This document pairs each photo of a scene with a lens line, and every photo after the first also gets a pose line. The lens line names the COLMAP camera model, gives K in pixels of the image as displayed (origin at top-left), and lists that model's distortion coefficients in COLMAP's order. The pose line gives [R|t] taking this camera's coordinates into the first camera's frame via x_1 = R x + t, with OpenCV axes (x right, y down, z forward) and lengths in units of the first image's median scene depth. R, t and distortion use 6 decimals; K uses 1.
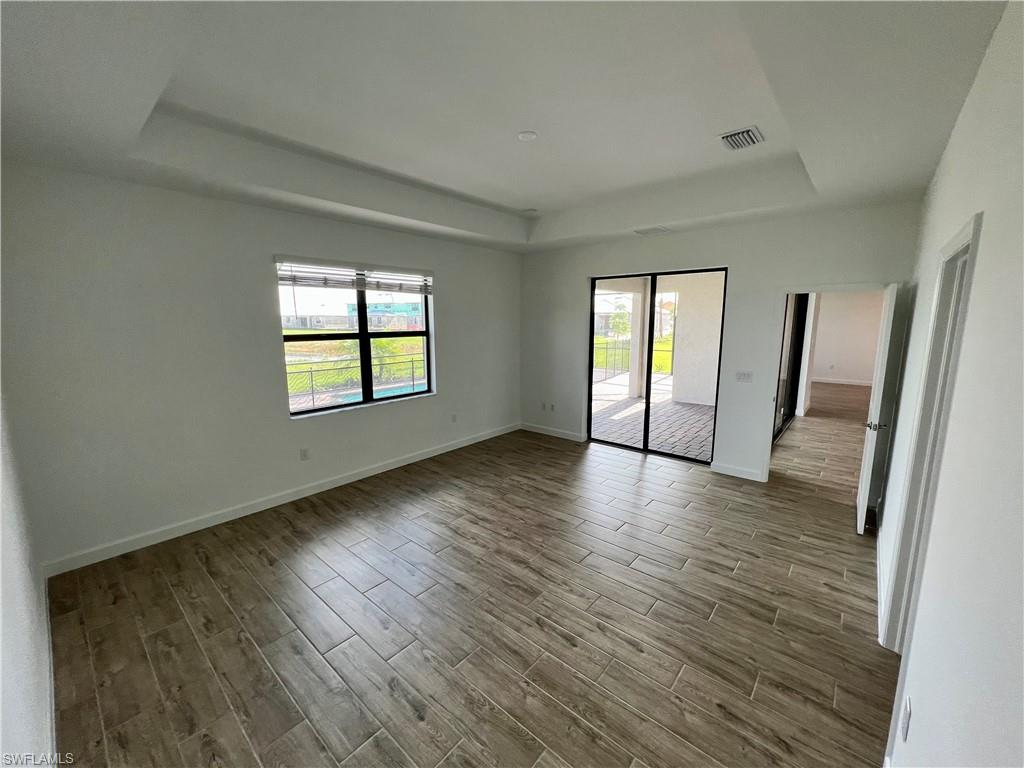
lens RADIAL K [[410.5, 0, 508.8], [0, 410.5, 377.7], [0, 0, 1]] dist [0.001382, 0.000483]
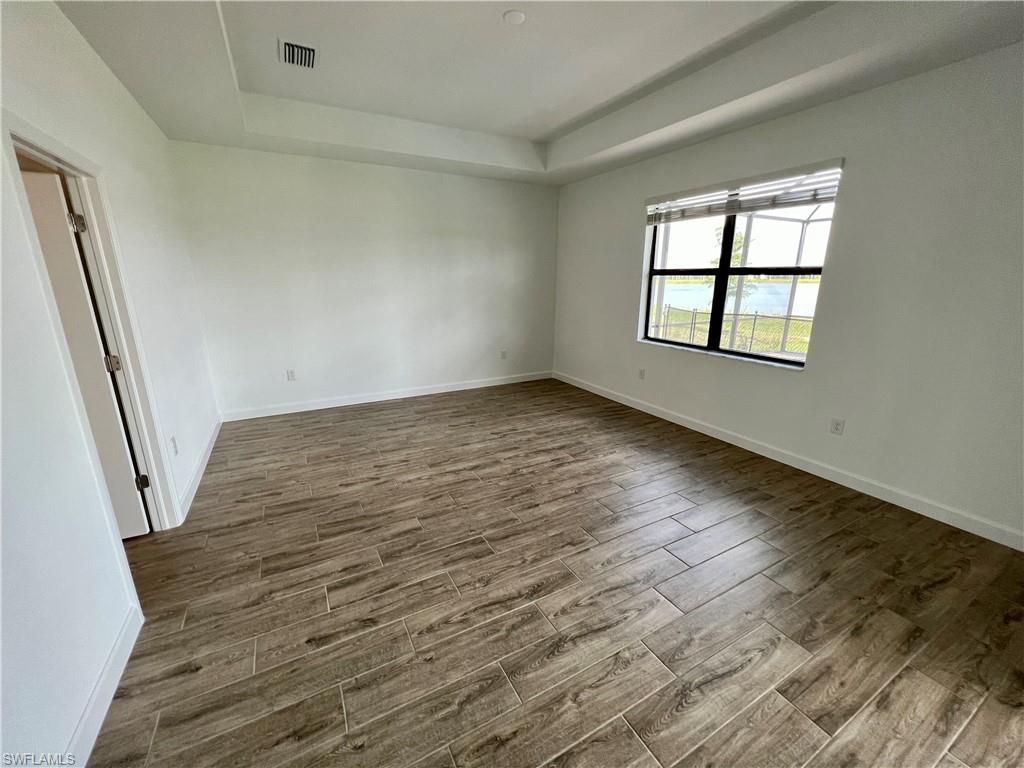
lens RADIAL K [[410.5, 0, 514.3], [0, 410.5, 390.4], [0, 0, 1]] dist [0.001382, 0.000483]
pose [[-0.346186, 0.254850, -0.902888, 0.790520], [-0.130970, 0.939845, 0.315498, -0.103591], [0.928979, 0.227472, -0.291983, 1.139836]]
